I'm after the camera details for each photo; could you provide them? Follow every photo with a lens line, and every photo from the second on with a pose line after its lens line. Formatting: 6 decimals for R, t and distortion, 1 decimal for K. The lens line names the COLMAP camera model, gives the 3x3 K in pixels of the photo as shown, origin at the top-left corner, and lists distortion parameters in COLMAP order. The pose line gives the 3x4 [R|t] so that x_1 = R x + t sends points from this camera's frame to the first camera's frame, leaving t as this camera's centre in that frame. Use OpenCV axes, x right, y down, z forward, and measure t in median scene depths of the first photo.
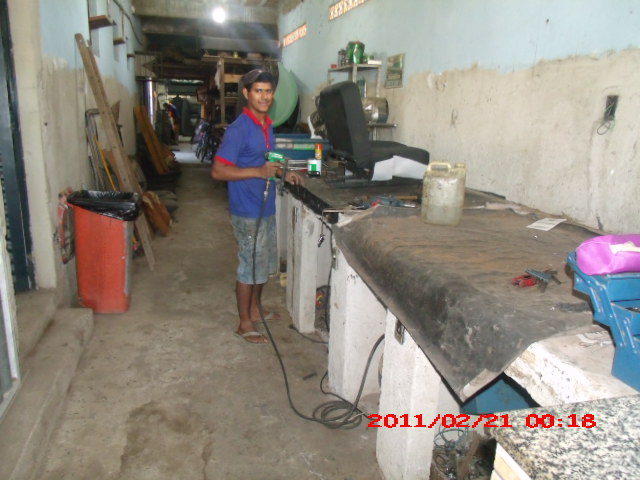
lens RADIAL K [[513.7, 0, 320.0], [0, 513.7, 240.0], [0, 0, 1]] dist [-0.031390, 0.003734]
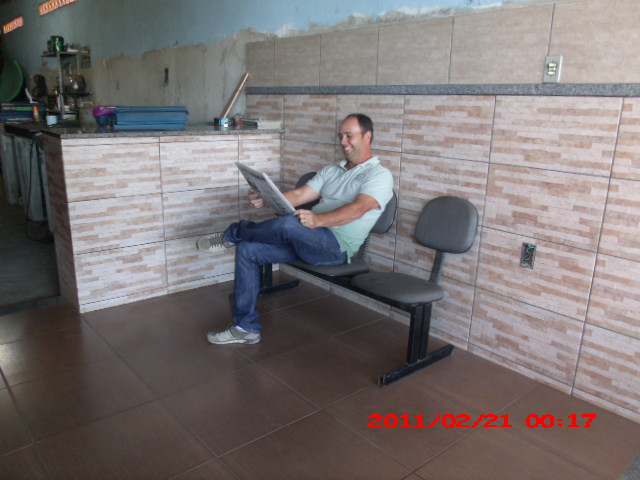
lens RADIAL K [[513.7, 0, 320.0], [0, 513.7, 240.0], [0, 0, 1]] dist [-0.031390, 0.003734]
pose [[0.901155, -0.127387, 0.414357, 0.074176], [0.116536, 0.991851, 0.051484, 0.193956], [-0.417538, 0.001893, 0.908657, -0.602722]]
